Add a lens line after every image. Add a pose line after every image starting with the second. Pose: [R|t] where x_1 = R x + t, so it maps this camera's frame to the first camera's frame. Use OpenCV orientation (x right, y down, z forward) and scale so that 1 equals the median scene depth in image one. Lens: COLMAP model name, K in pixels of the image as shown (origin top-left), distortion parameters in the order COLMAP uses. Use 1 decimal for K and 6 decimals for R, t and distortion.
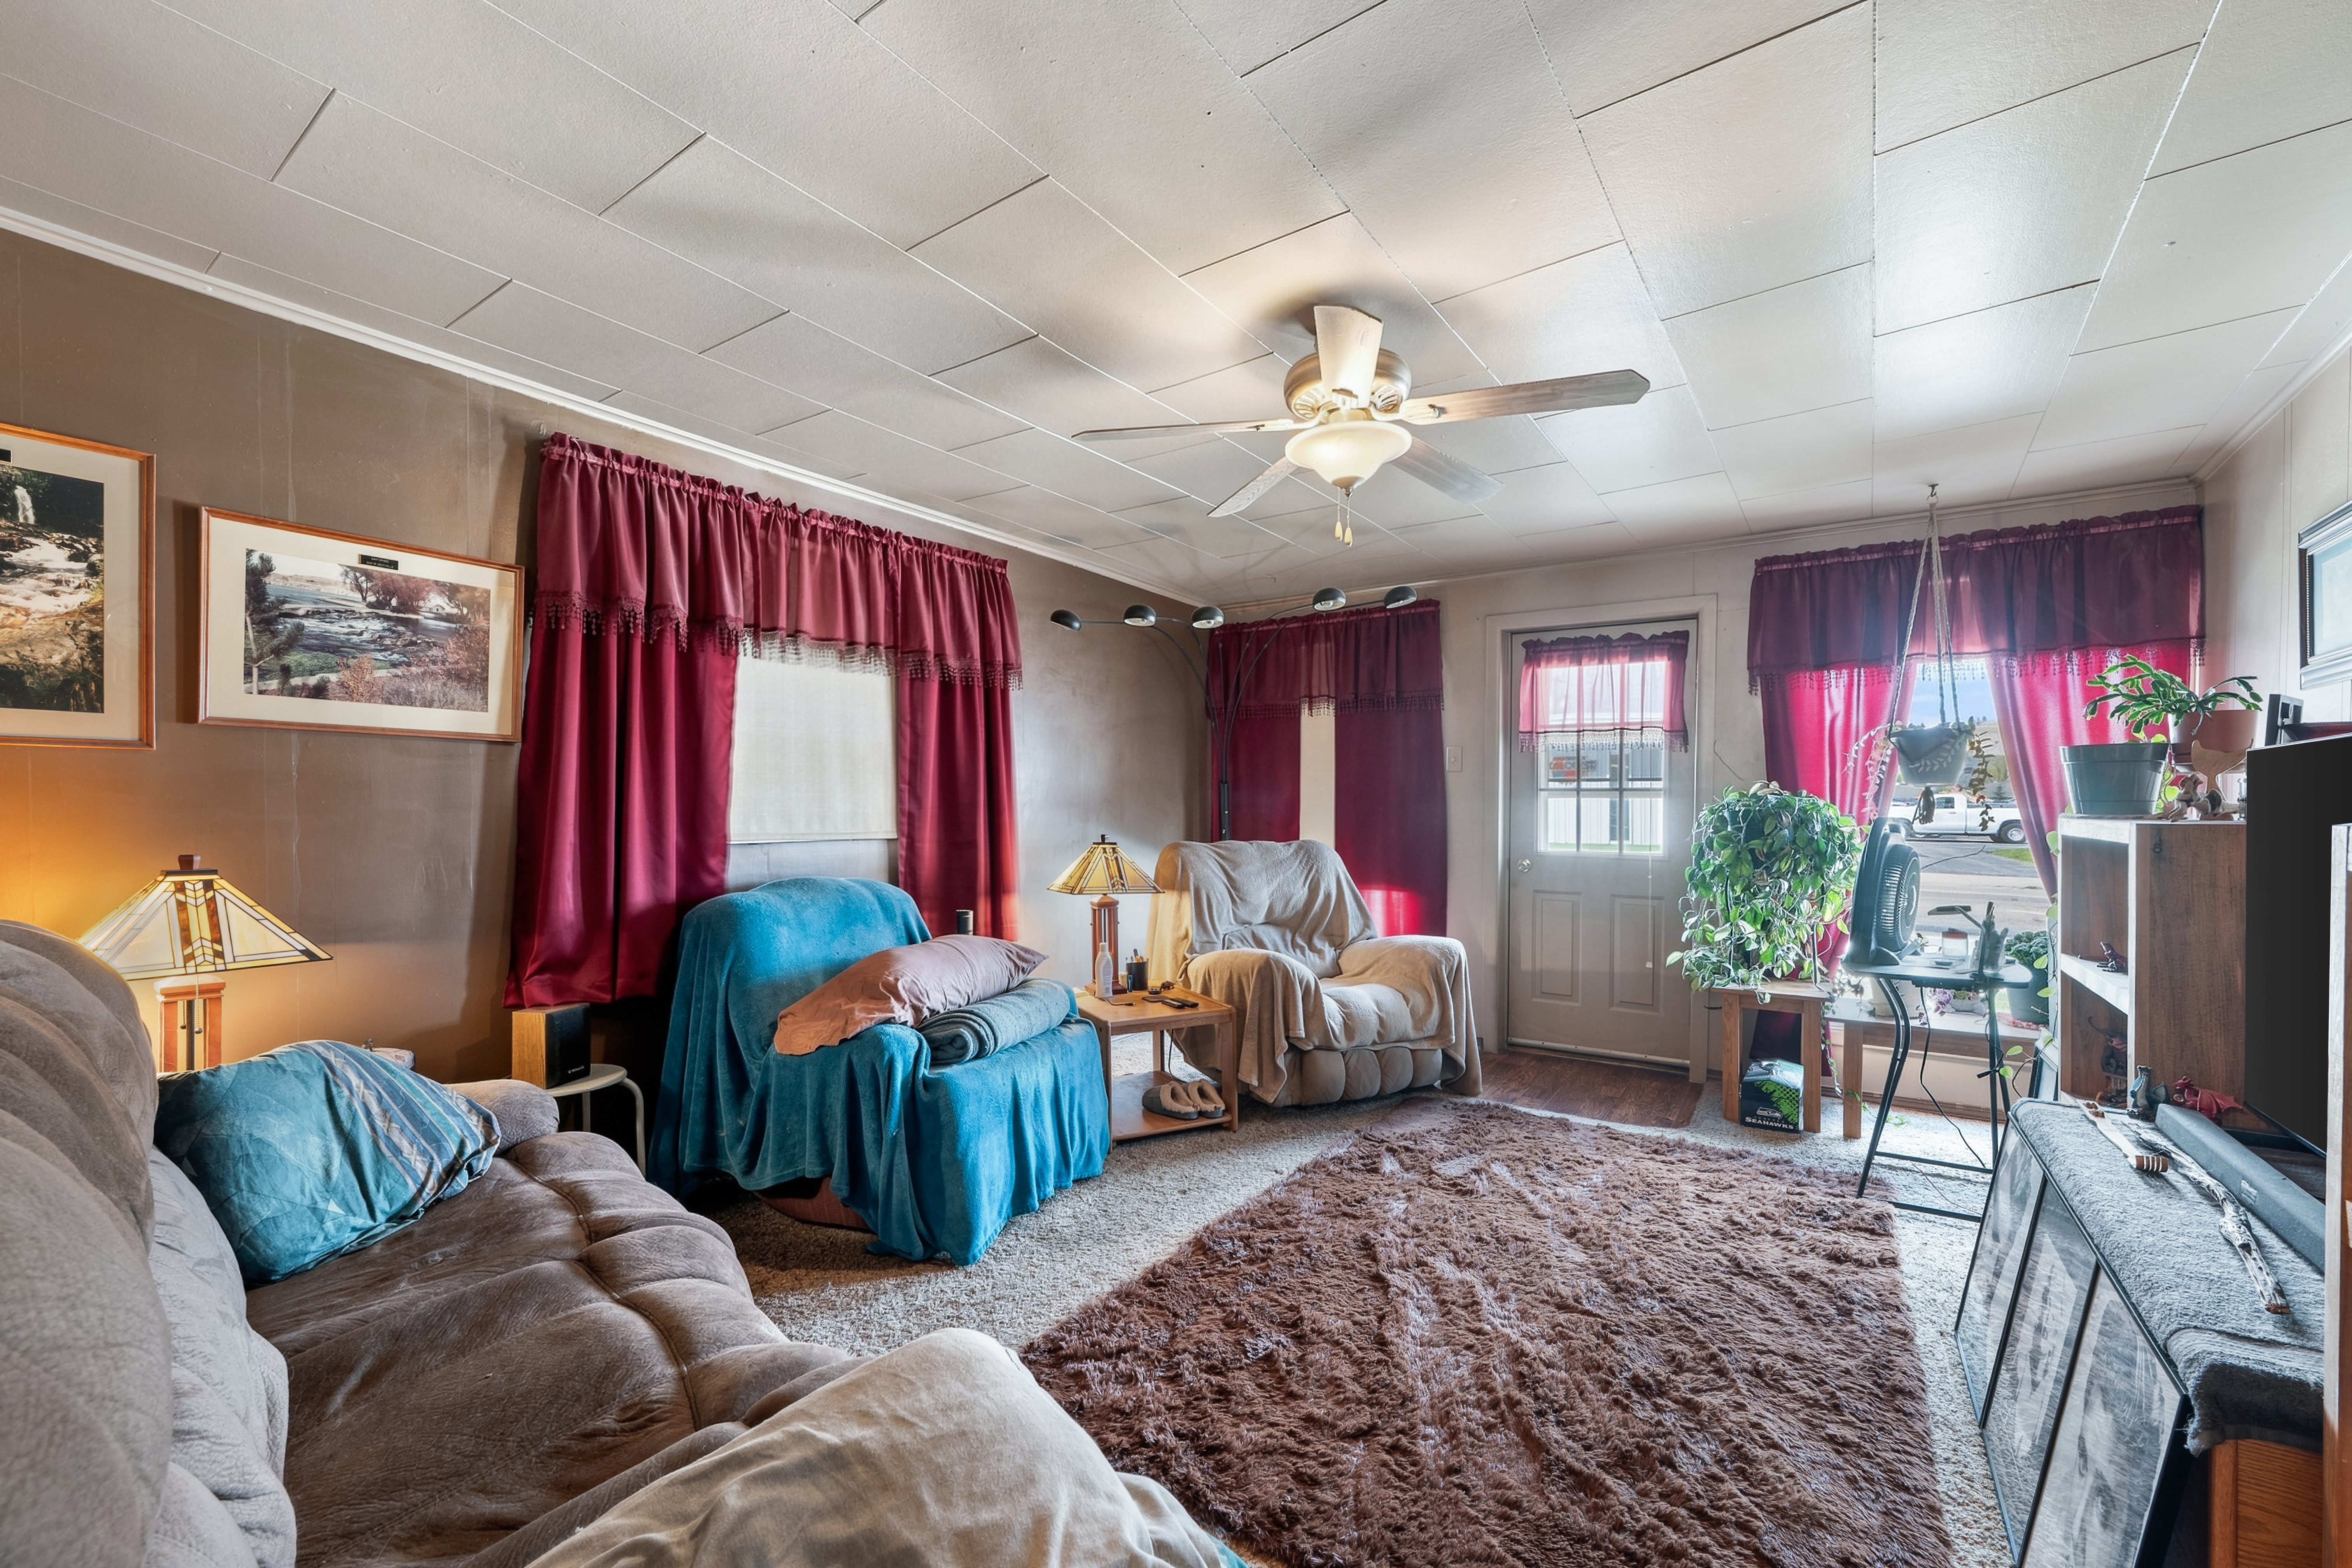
lens RADIAL K [[950.9, 0, 1168.8], [0, 950.9, 805.4], [0, 0, 1]] dist [0.000074, 0.000107]
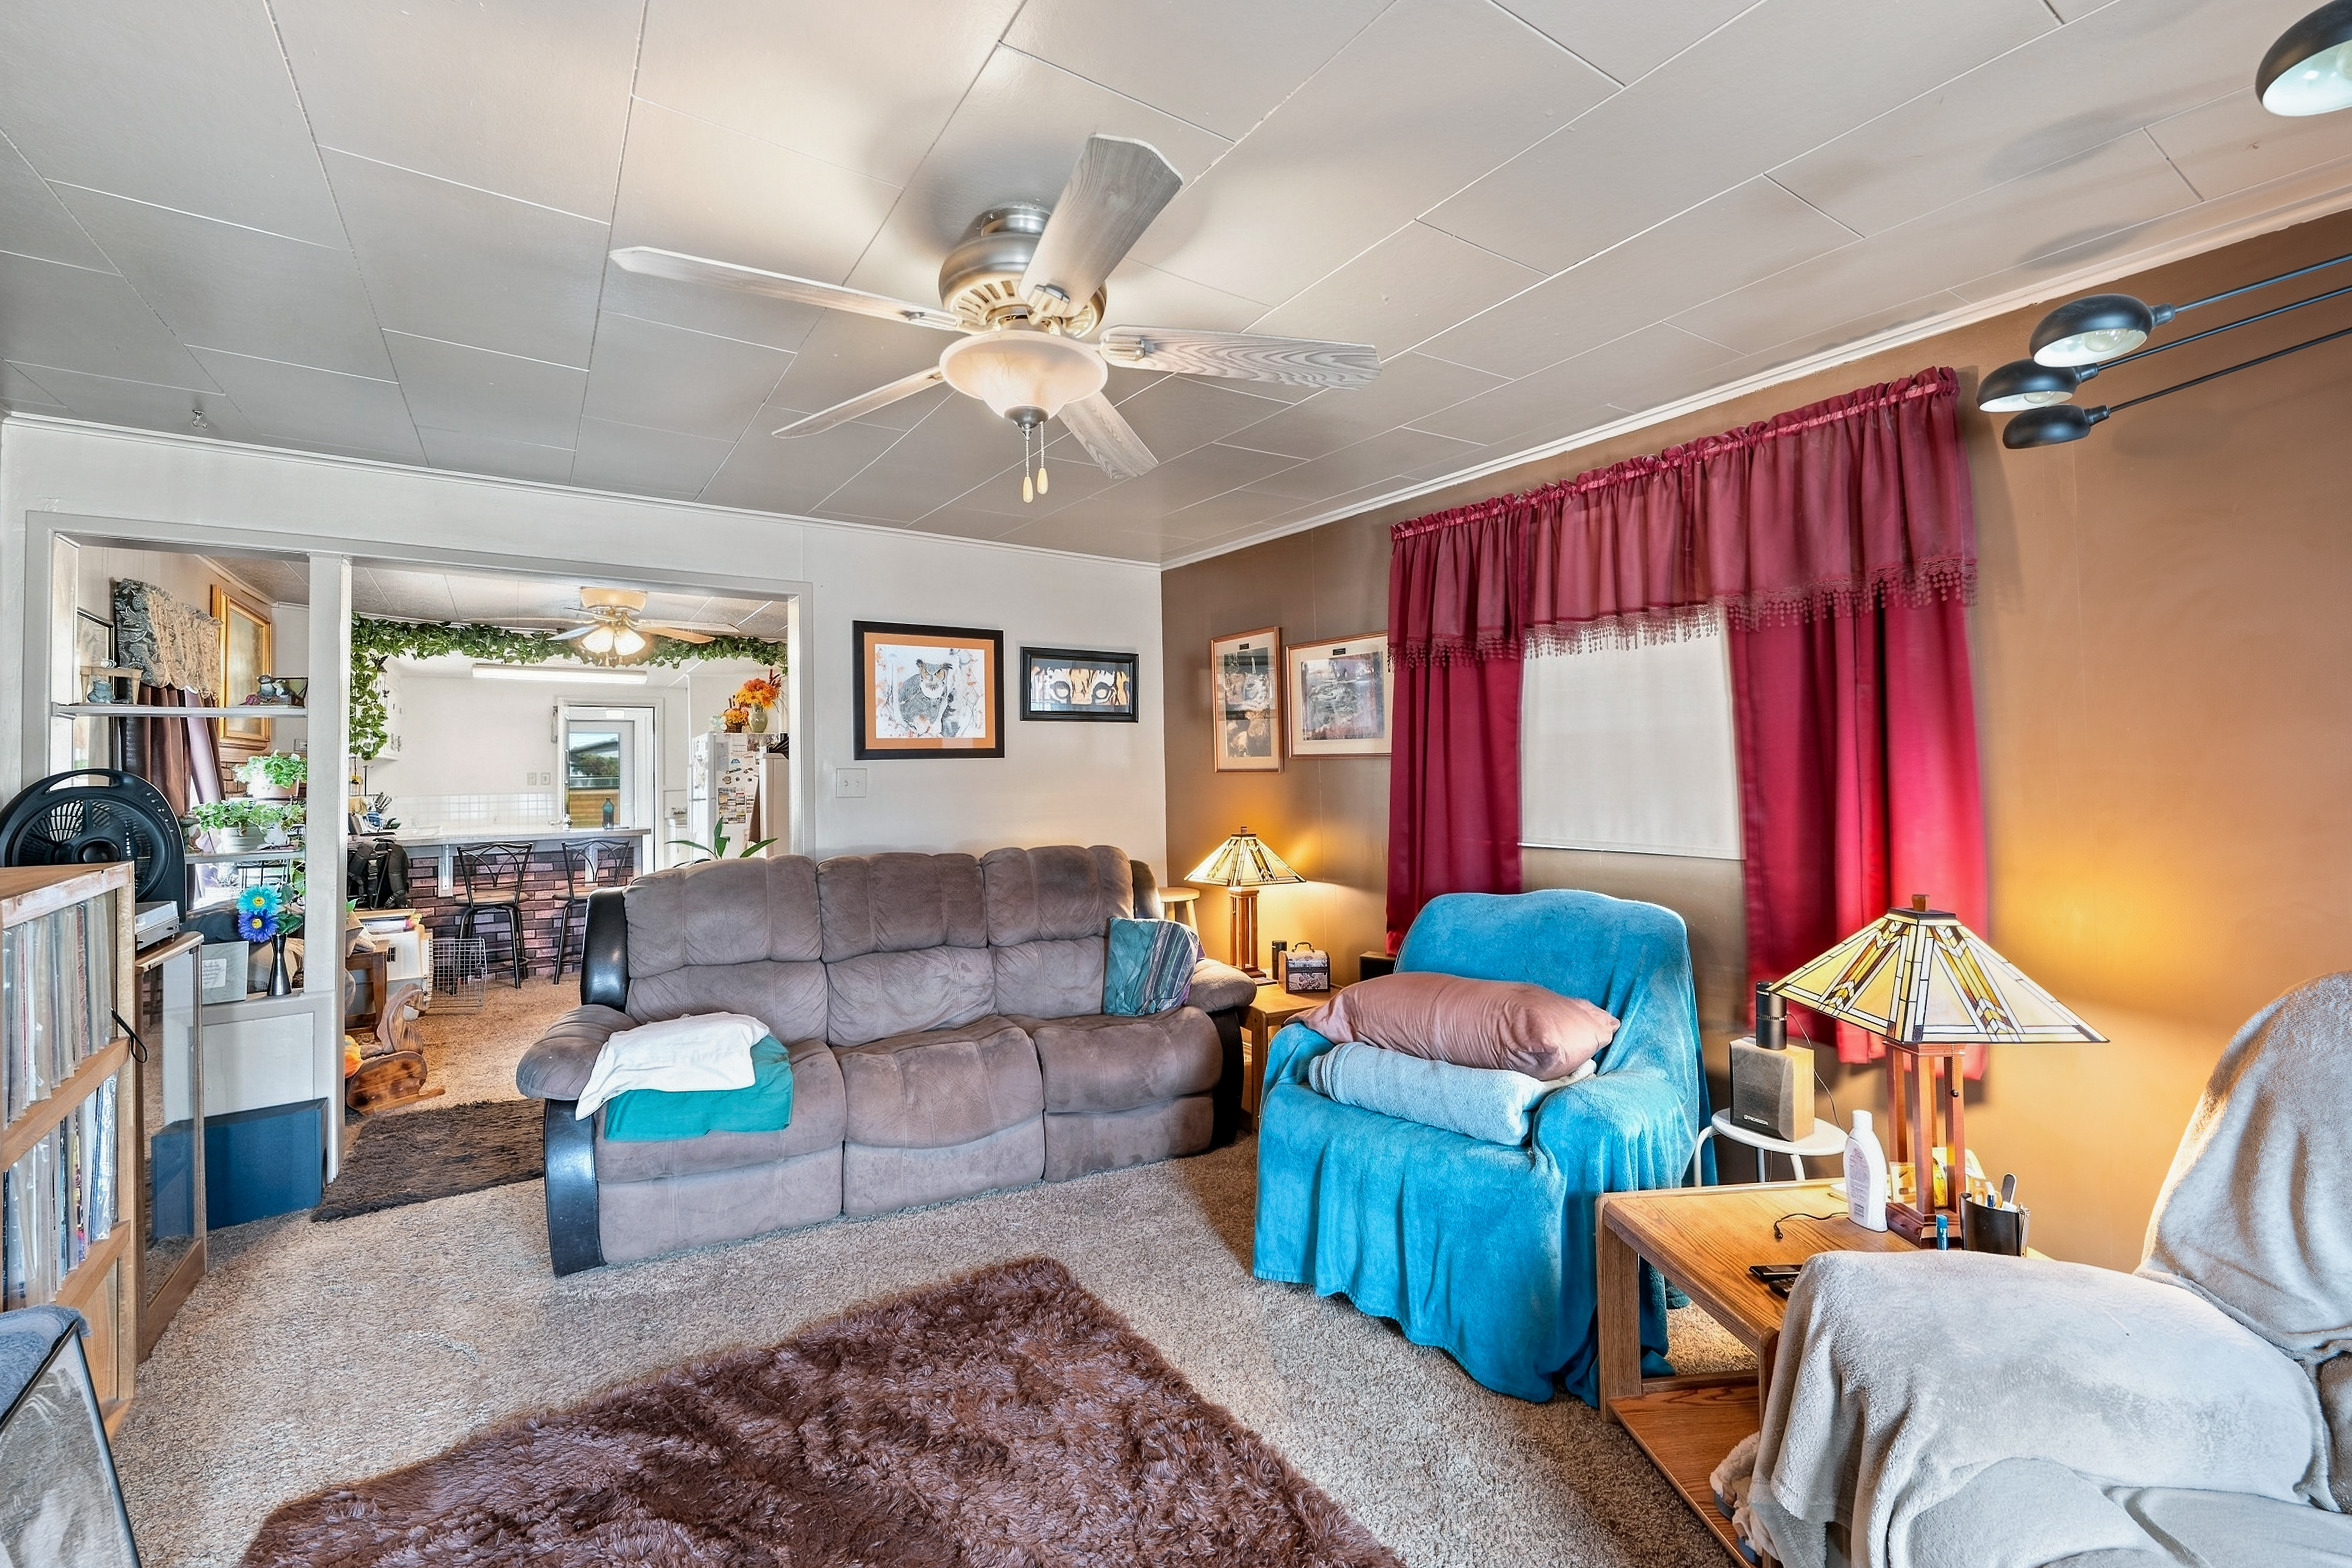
lens RADIAL K [[986.5, 0, 1164.8], [0, 986.5, 746.4], [0, 0, 1]] dist [-0.001094, -0.000319]
pose [[-0.344768, -0.015537, -0.938559, 0.728347], [0.016844, 0.999600, -0.022735, -0.055702], [0.938537, -0.023648, -0.344368, 1.138598]]
